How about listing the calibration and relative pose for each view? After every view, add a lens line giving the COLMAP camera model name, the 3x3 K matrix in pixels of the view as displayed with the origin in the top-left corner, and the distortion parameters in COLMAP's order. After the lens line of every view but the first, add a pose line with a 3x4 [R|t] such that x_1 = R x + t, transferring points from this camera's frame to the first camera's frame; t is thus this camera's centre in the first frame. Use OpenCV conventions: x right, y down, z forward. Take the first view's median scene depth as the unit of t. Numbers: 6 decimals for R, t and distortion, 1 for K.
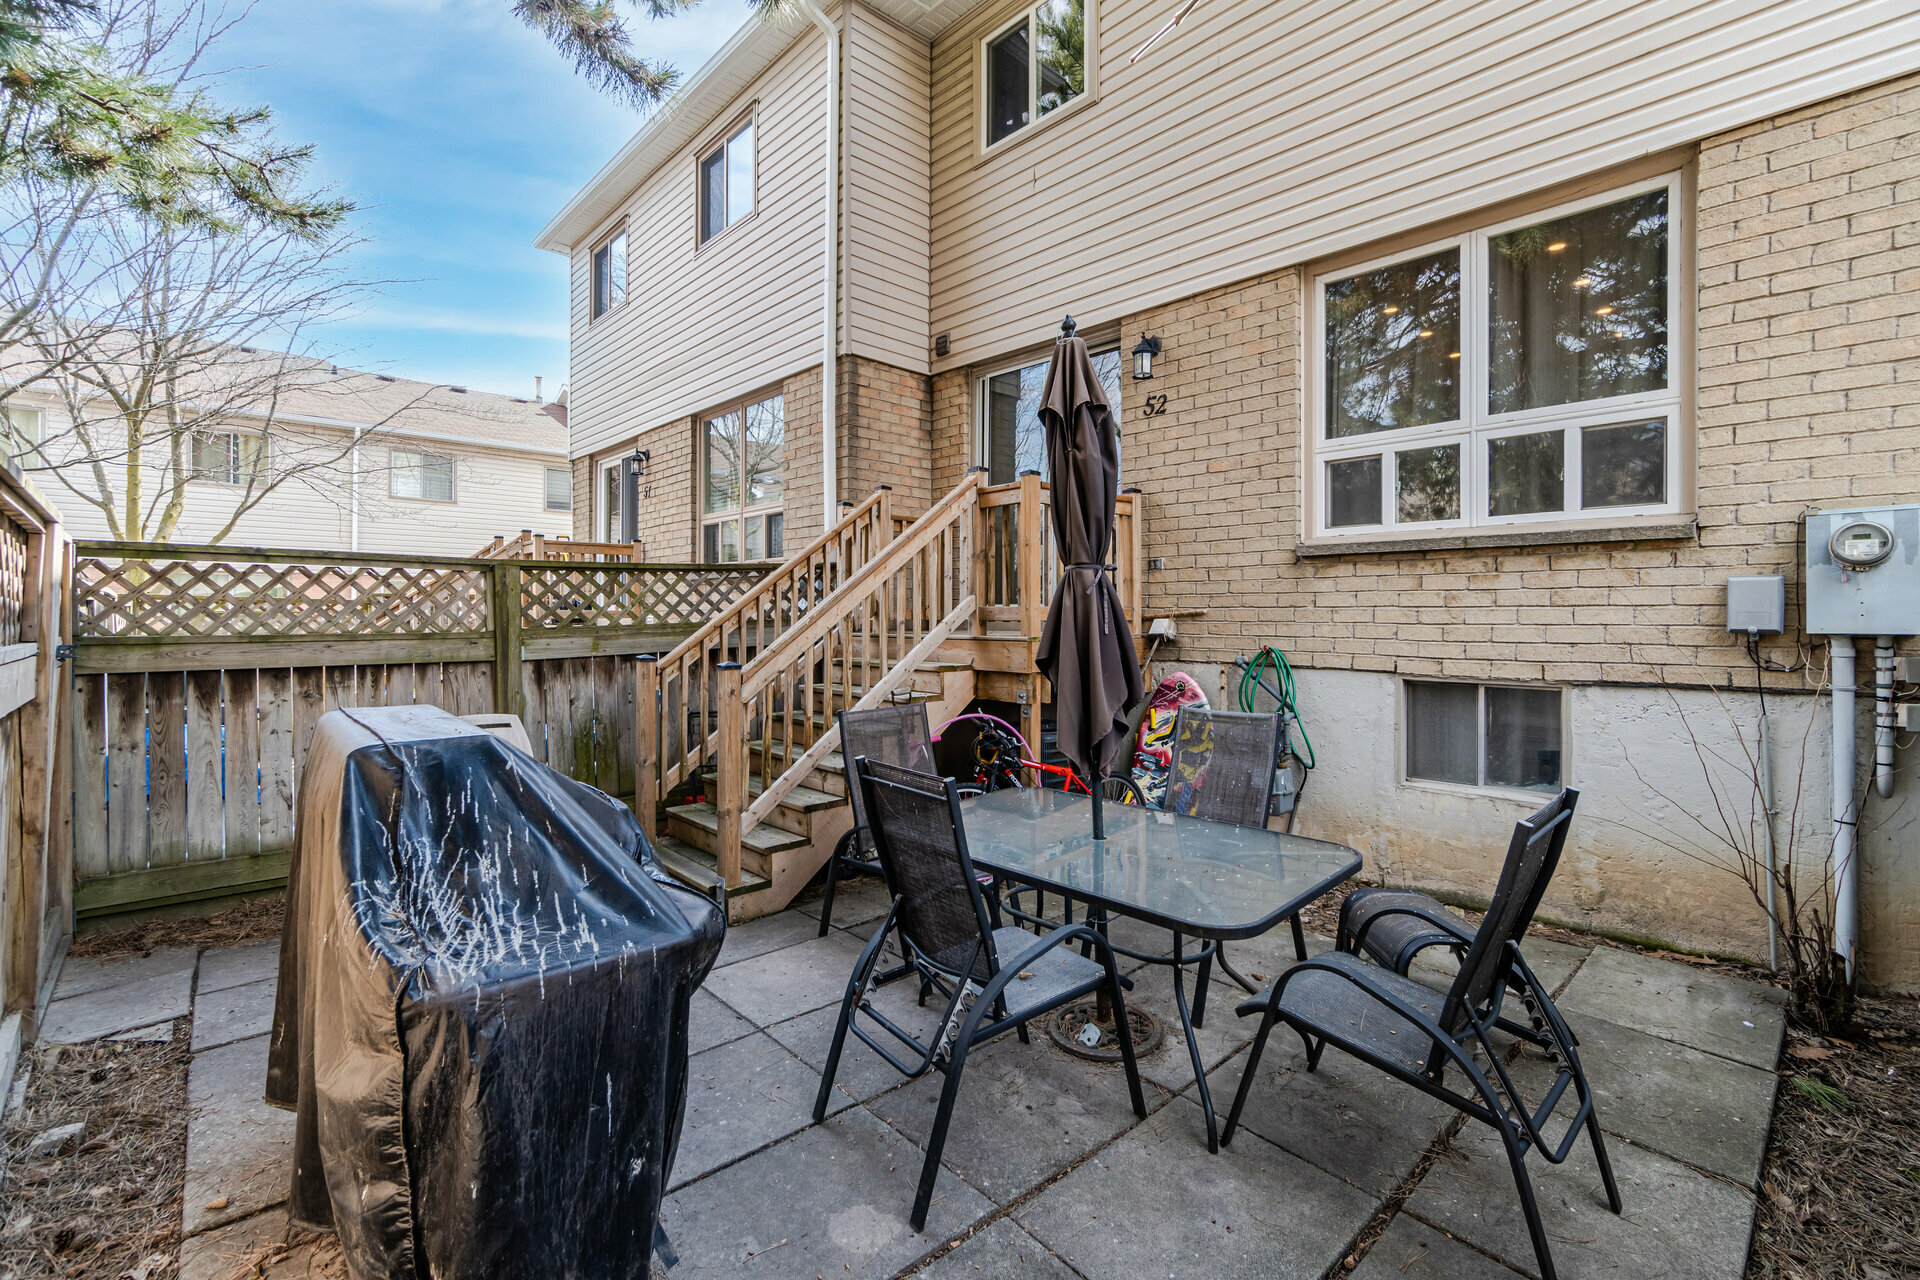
lens RADIAL K [[831.7, 0, 959.2], [0, 831.7, 620.9], [0, 0, 1]] dist [-0.004934, -0.000209]
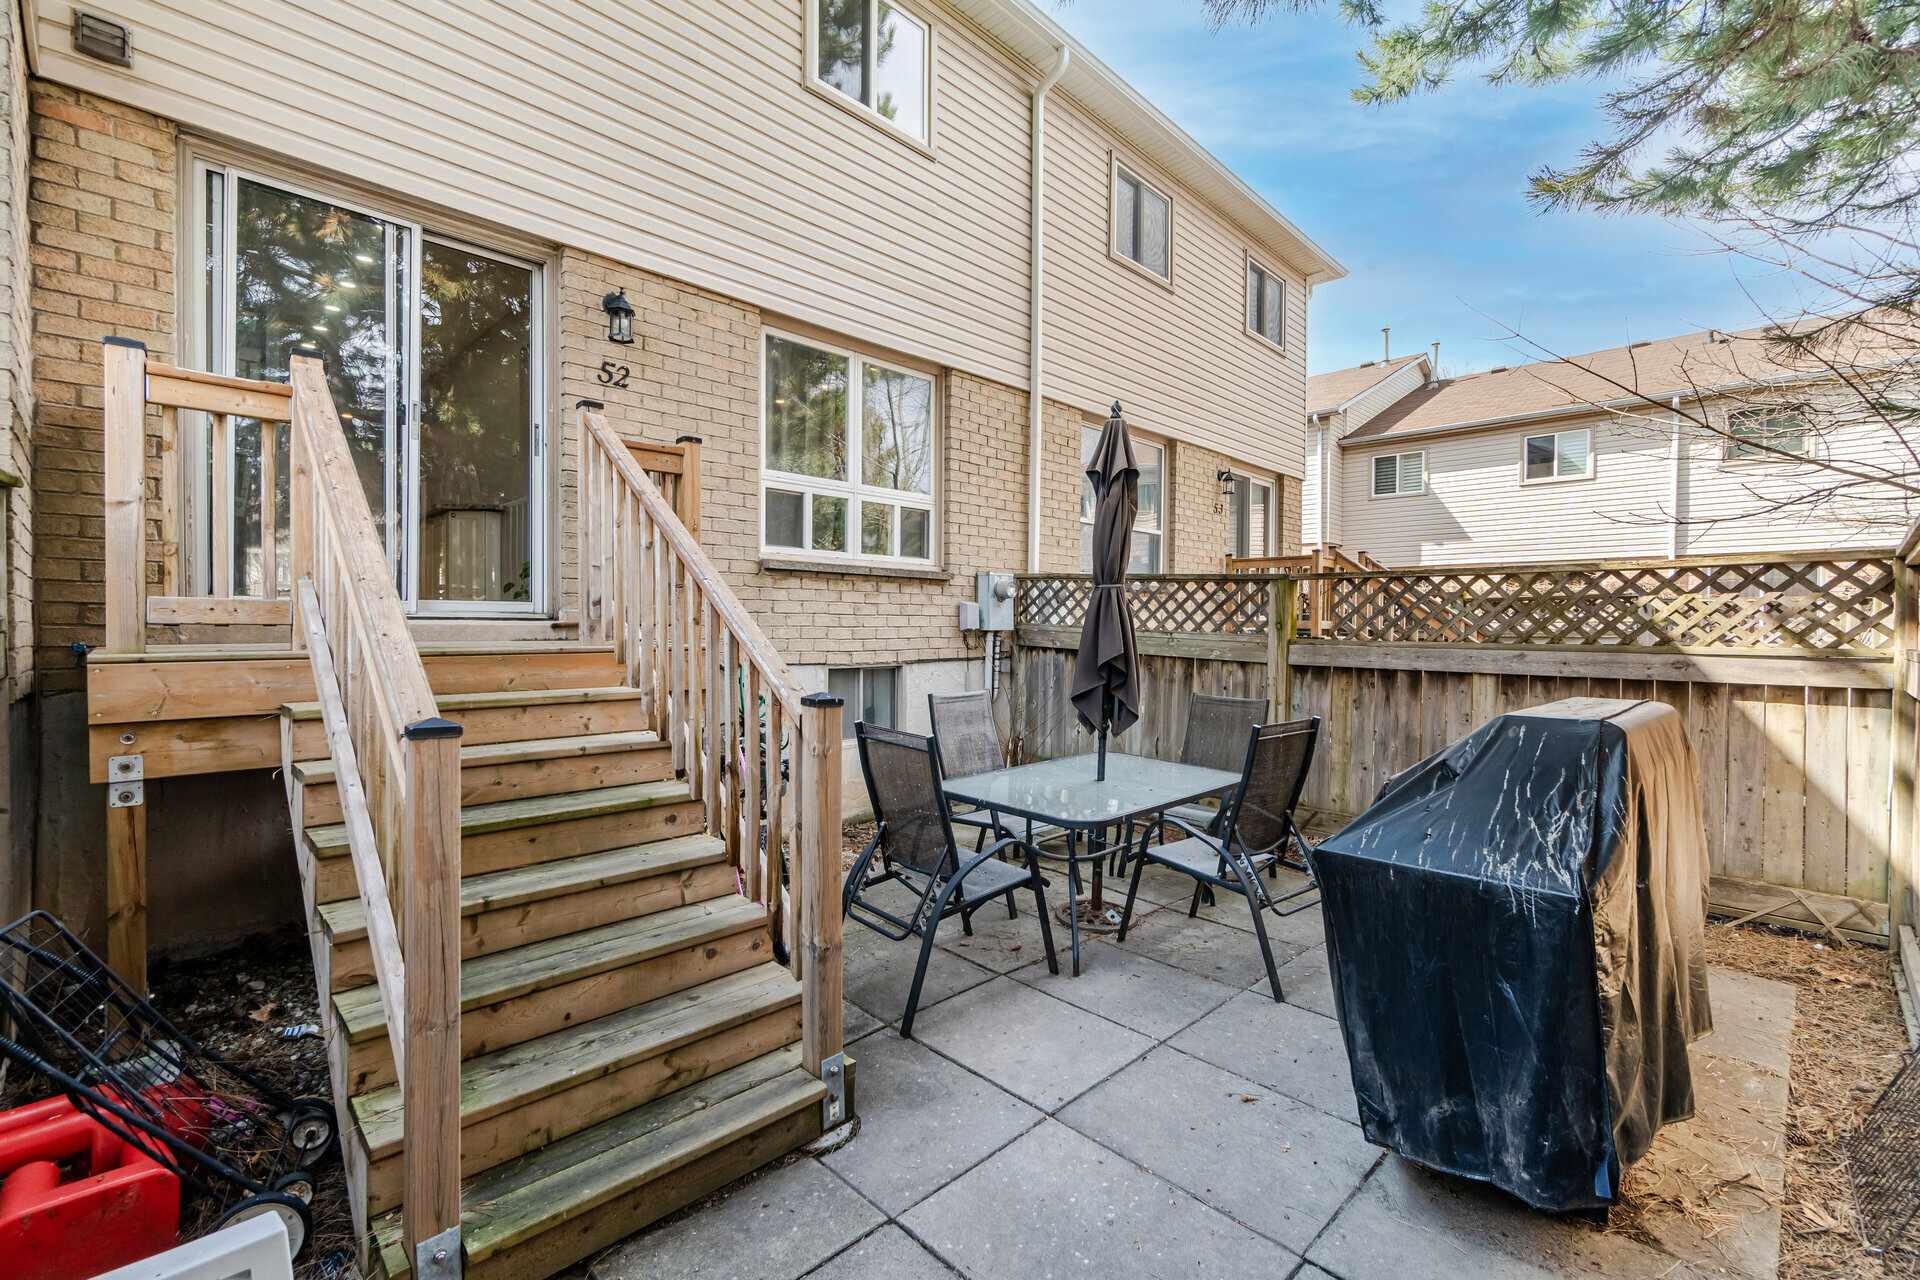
lens RADIAL K [[831.7, 0, 960.1], [0, 831.7, 632.8], [0, 0, 1]] dist [-0.004934, -0.000209]
pose [[-0.039703, -0.014779, 0.999102, -0.826409], [-0.001146, 0.999891, 0.014745, -0.007024], [-0.999211, -0.000559, -0.039715, 0.872609]]
